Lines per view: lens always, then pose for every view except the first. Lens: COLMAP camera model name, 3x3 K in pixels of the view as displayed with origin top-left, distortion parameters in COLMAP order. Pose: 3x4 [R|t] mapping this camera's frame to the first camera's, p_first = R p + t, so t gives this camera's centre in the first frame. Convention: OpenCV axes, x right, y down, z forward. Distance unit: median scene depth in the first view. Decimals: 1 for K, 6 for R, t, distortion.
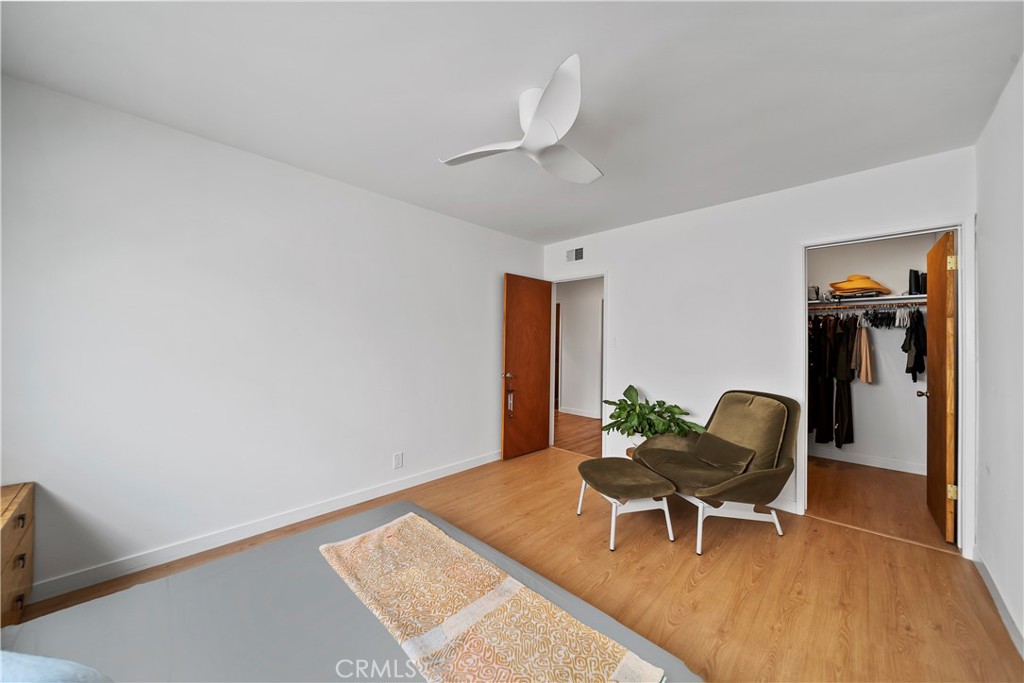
lens RADIAL K [[362.1, 0, 512.4], [0, 362.1, 339.4], [0, 0, 1]] dist [-0.004335, -0.000494]
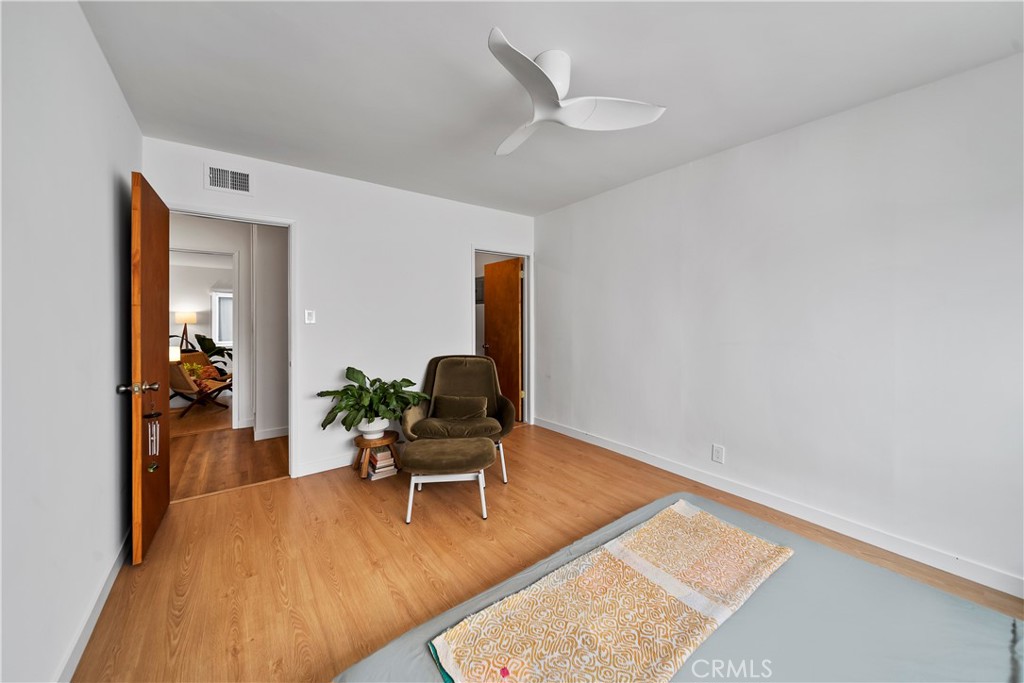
lens RADIAL K [[370.4, 0, 514.6], [0, 370.4, 318.6], [0, 0, 1]] dist [-0.002231, -0.000203]
pose [[0.148709, -0.011174, 0.988818, -0.690620], [-0.008106, 0.999889, 0.012518, -0.002294], [-0.988848, -0.009877, 0.148601, 0.702129]]
